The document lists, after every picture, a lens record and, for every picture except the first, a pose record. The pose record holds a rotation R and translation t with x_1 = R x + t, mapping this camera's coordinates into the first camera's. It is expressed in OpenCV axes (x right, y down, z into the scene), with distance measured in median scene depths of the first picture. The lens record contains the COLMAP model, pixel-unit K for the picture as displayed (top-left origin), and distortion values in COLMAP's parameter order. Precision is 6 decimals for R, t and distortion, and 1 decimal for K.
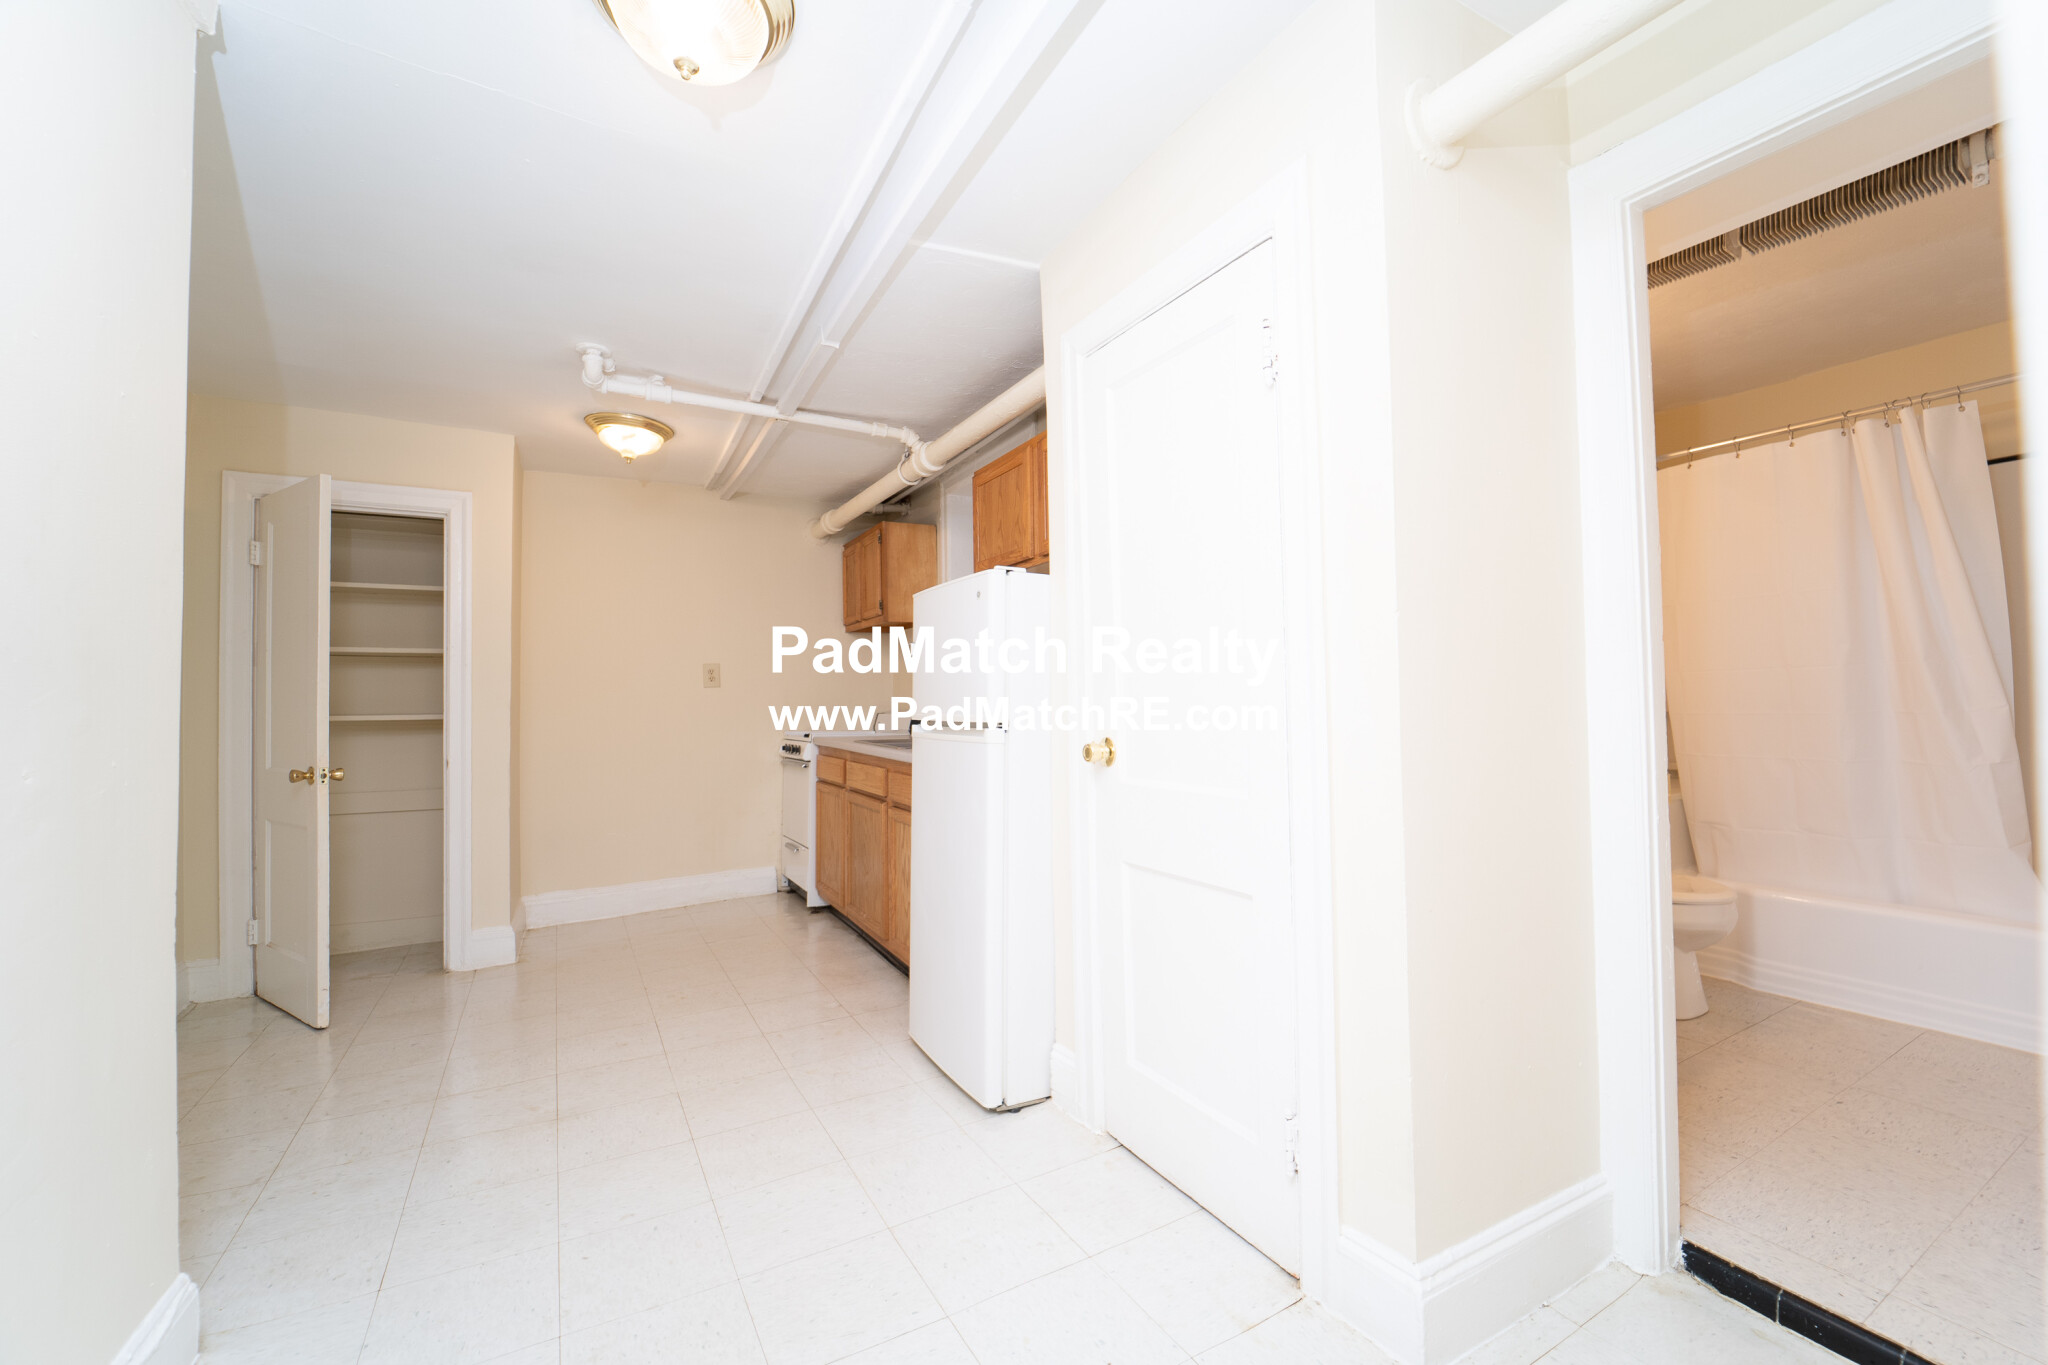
lens RADIAL K [[857.2, 0, 1024.0], [0, 857.2, 682.5], [0, 0, 1]] dist [-0.001646, -0.000504]
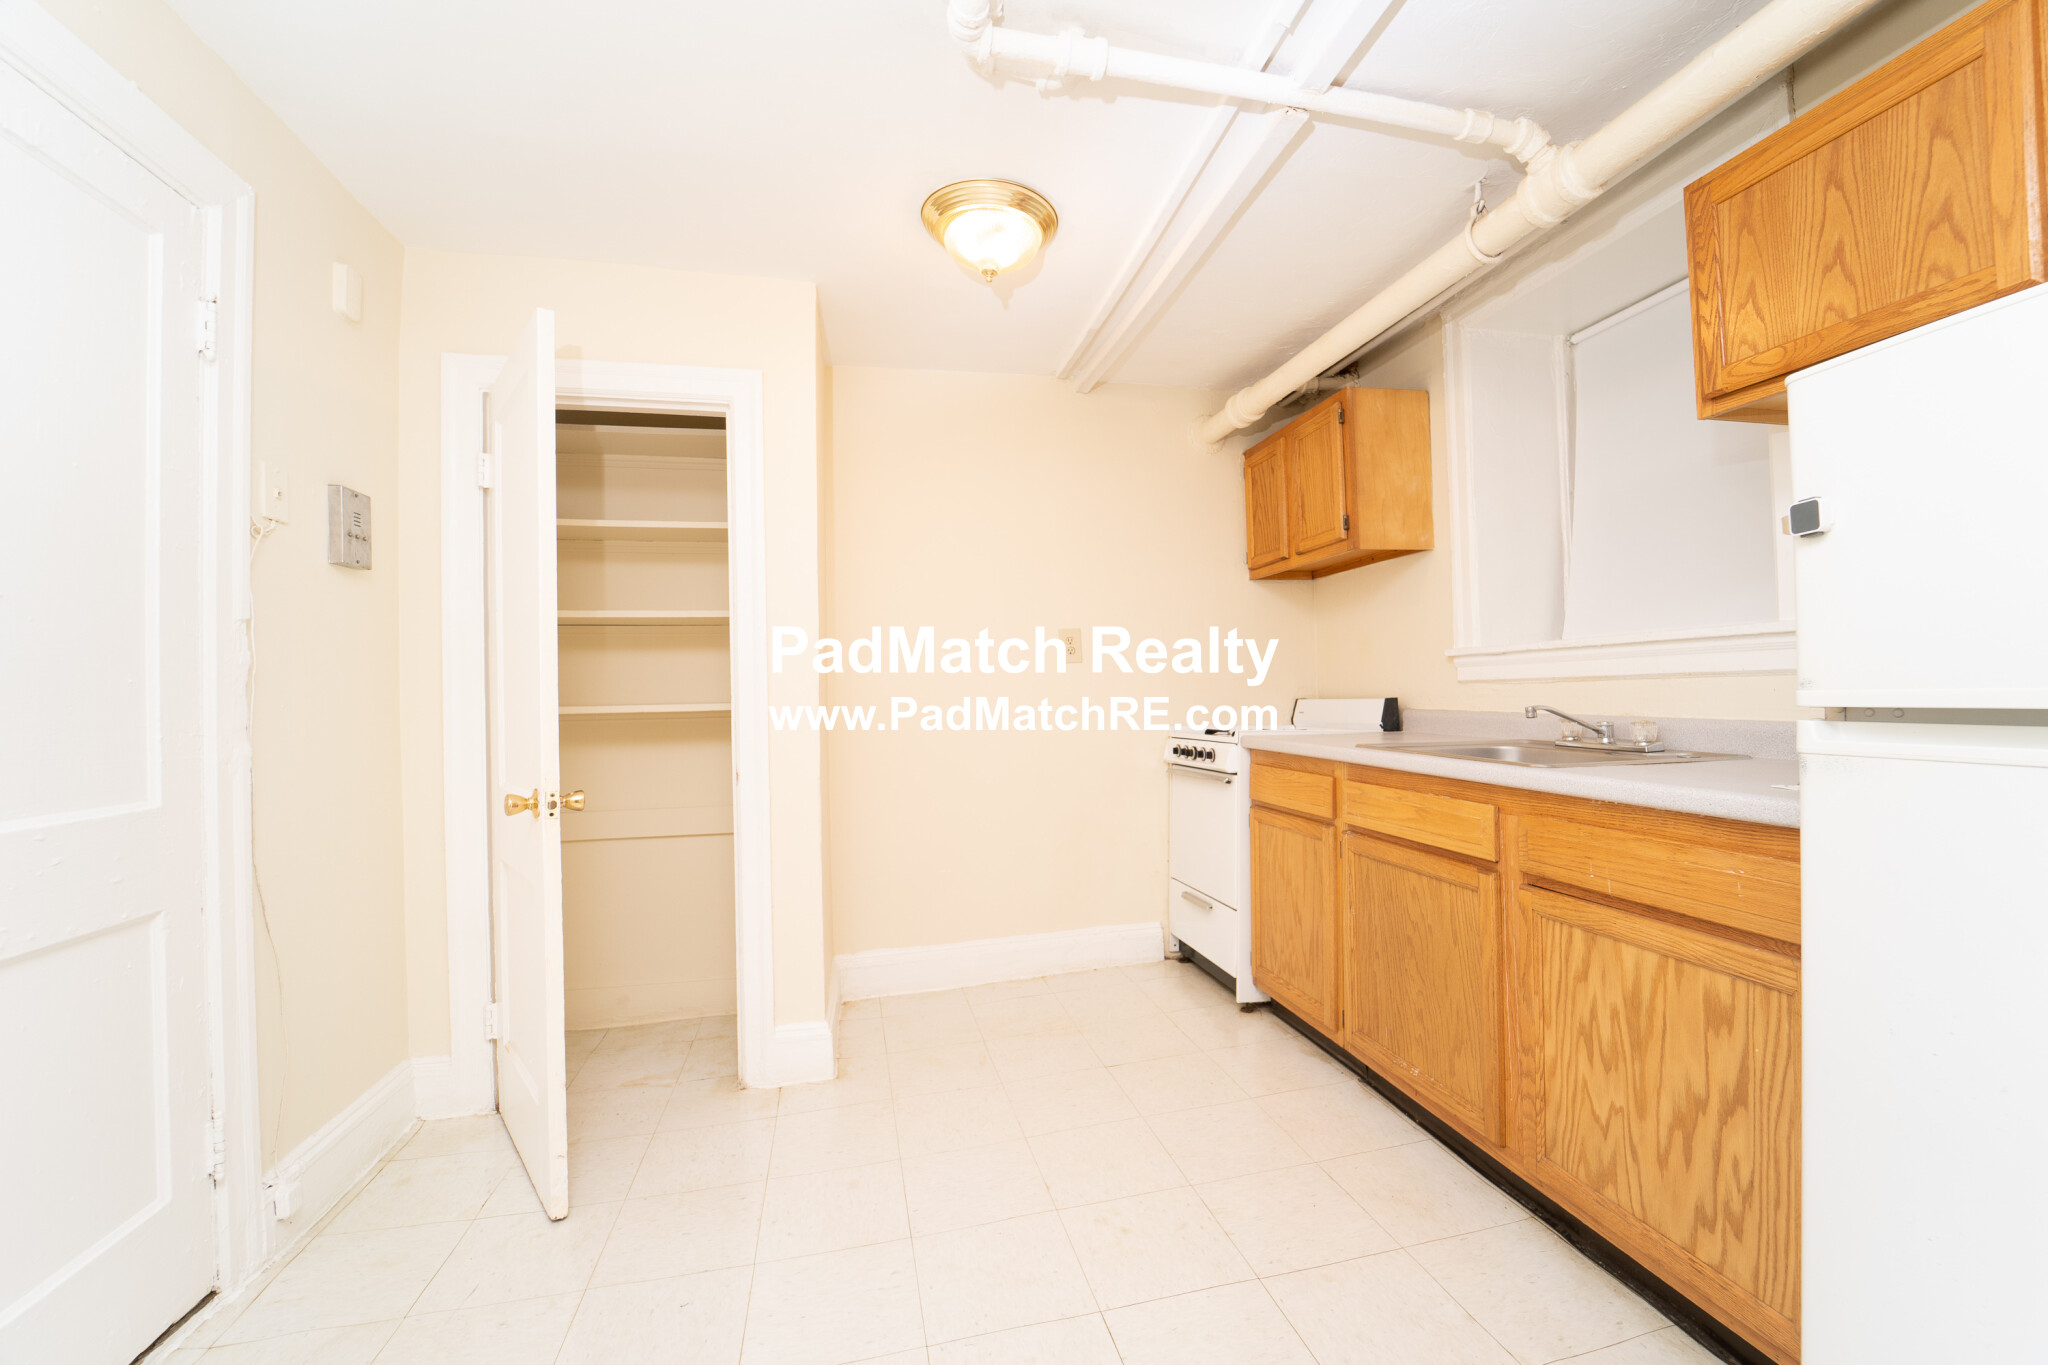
lens RADIAL K [[810.1, 0, 1027.5], [0, 810.1, 692.6], [0, 0, 1]] dist [-0.000025, -0.000062]
pose [[0.963695, -0.008696, -0.266865, -0.266822], [0.015677, 0.999588, 0.024039, 0.016512], [0.266546, -0.027350, 0.963434, 0.424827]]
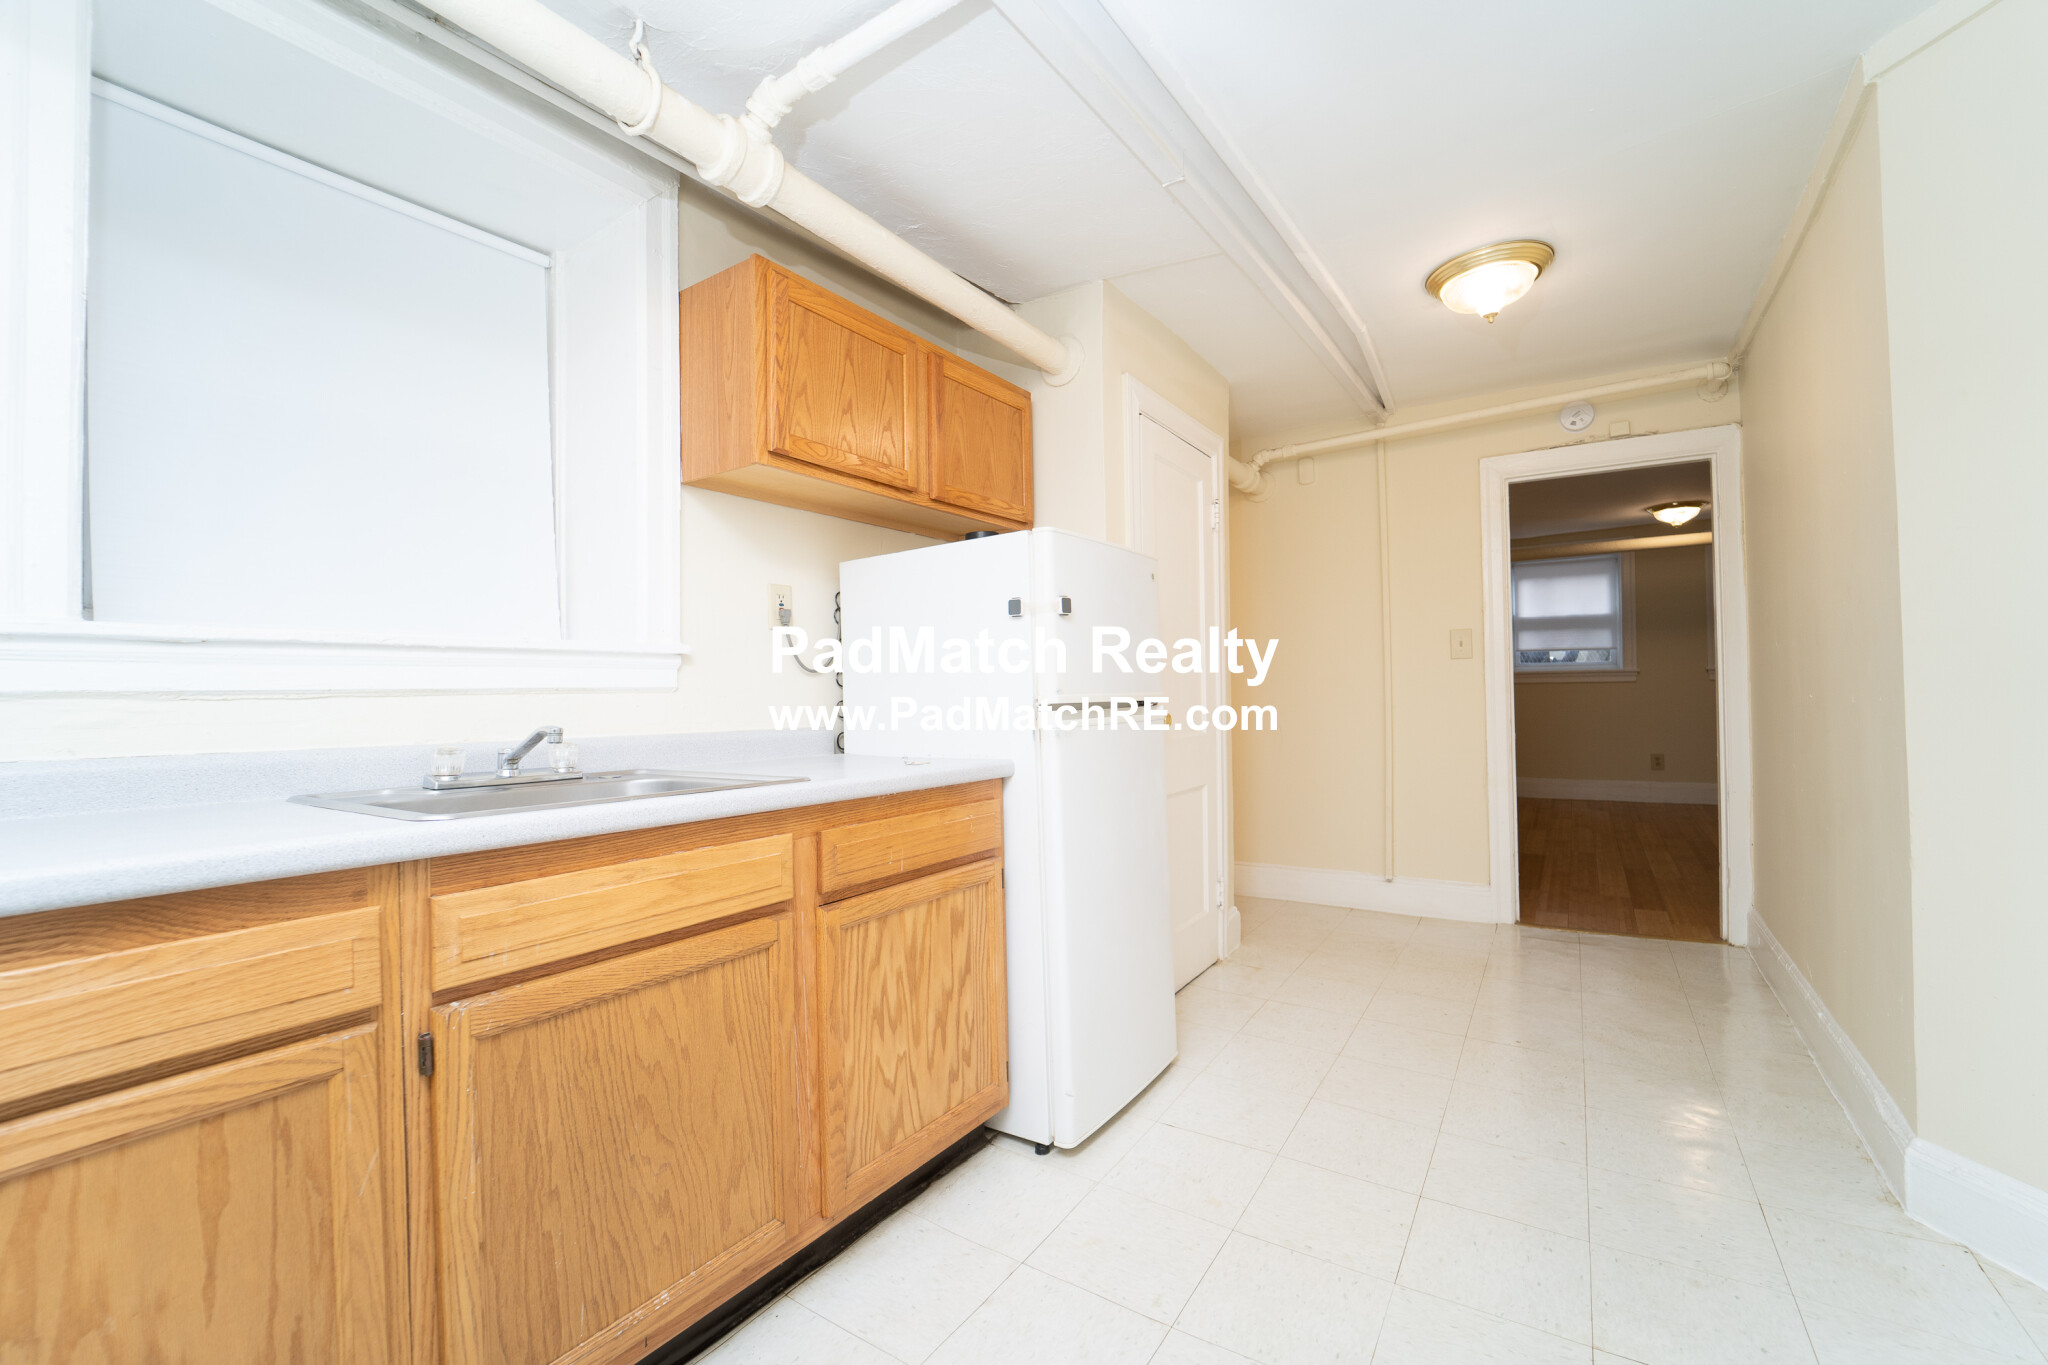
lens RADIAL K [[857.2, 0, 1024.0], [0, 857.2, 682.5], [0, 0, 1]] dist [-0.001646, -0.000504]
pose [[-0.471826, 0.029683, 0.881192, -0.552660], [0.002527, 0.999475, -0.032315, 0.035389], [-0.881688, -0.013020, -0.471653, 1.020161]]
